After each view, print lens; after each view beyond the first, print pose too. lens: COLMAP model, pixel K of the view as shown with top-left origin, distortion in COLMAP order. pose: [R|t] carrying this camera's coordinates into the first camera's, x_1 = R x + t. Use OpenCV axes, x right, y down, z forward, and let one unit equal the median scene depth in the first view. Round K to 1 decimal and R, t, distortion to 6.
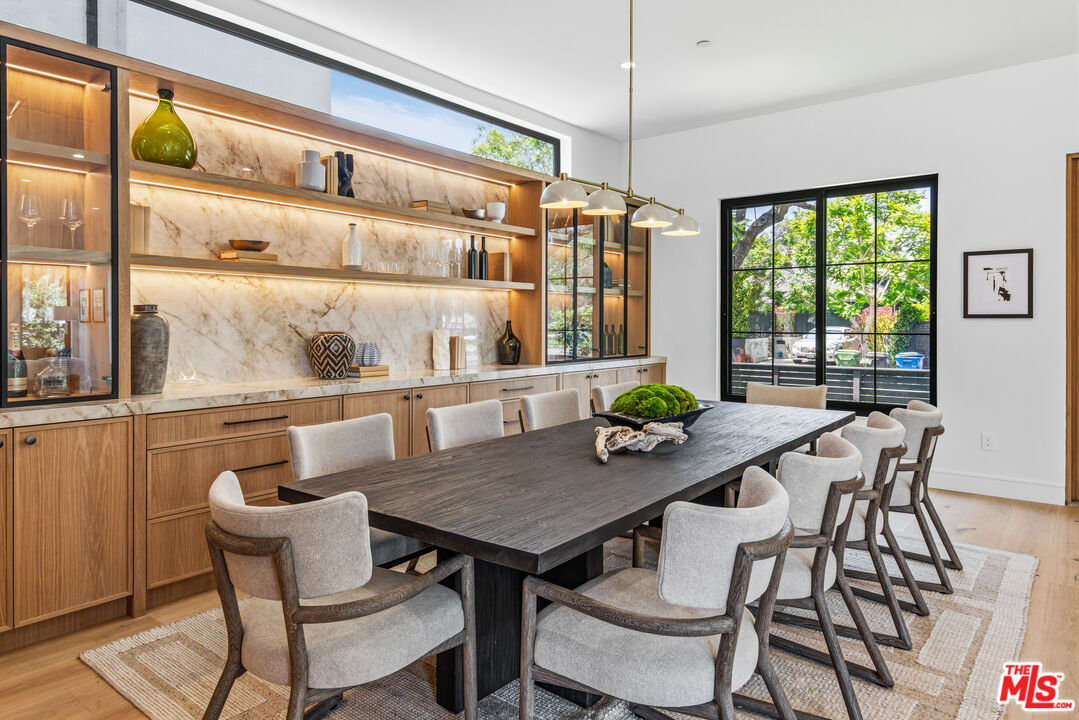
lens RADIAL K [[683.8, 0, 530.6], [0, 683.8, 325.3], [0, 0, 1]] dist [0.000185, 0.000861]
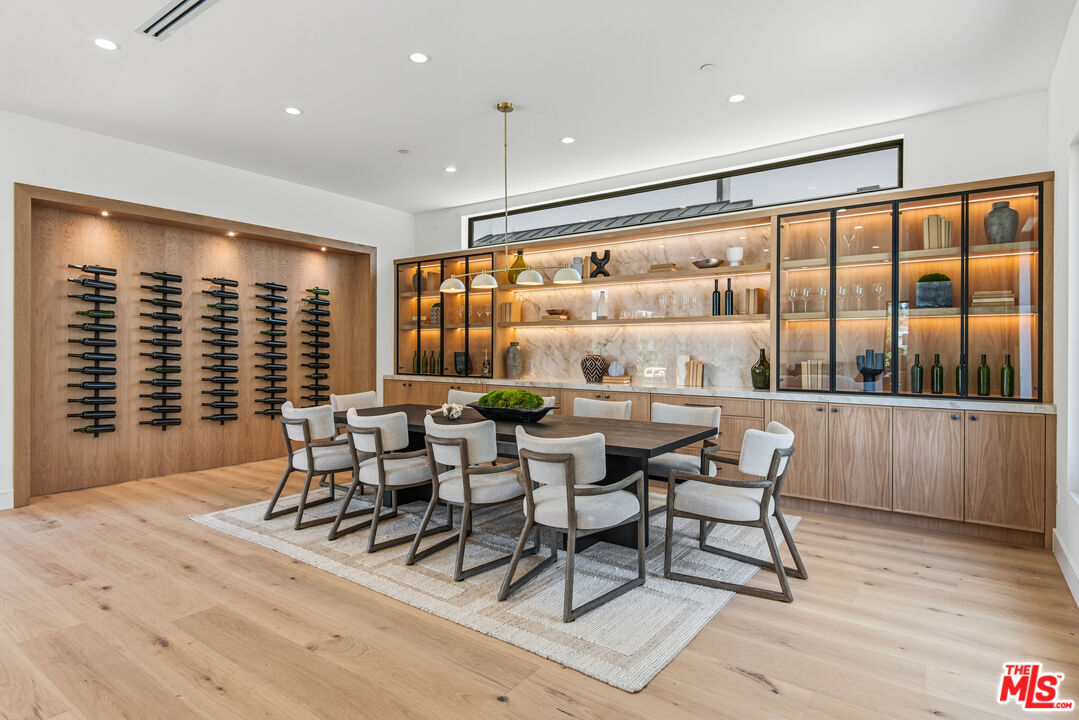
lens RADIAL K [[586.4, 0, 539.0], [0, 586.4, 355.0], [0, 0, 1]] dist [0.021723, 0.000416]
pose [[0.035563, 0.007200, -0.999342, 1.096399], [-0.010491, 0.999922, 0.006830, 0.000426], [0.999312, 0.010241, 0.035636, 0.734142]]
